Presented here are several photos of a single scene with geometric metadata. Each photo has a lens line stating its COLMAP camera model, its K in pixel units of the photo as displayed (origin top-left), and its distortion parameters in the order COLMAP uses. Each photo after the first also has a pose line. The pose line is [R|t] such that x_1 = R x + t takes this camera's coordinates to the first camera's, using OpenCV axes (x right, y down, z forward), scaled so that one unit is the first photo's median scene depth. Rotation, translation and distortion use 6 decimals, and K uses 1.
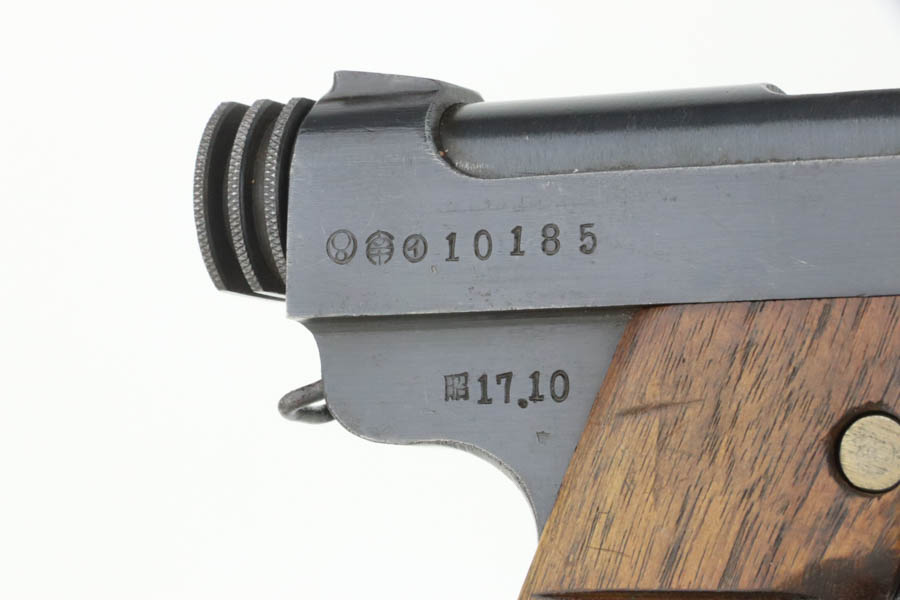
lens RADIAL K [[5062.7, 0, 453.6], [0, 5062.7, 298.3], [0, 0, 1]] dist [0.250029, 0.000000]
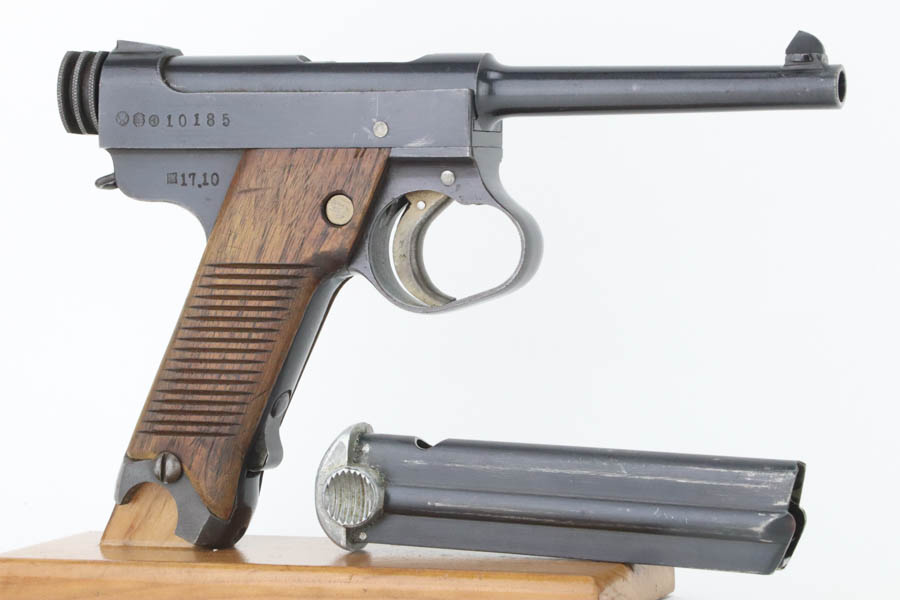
lens RADIAL K [[3620.4, 0, 455.4], [0, 3620.4, 299.4], [0, 0, 1]] dist [0.839094, 0.000000]
pose [[0.996591, -0.004943, 0.082358, -0.008478], [-0.001562, 0.996895, 0.078731, -0.064399], [-0.082492, -0.078591, 0.993488, -0.771075]]
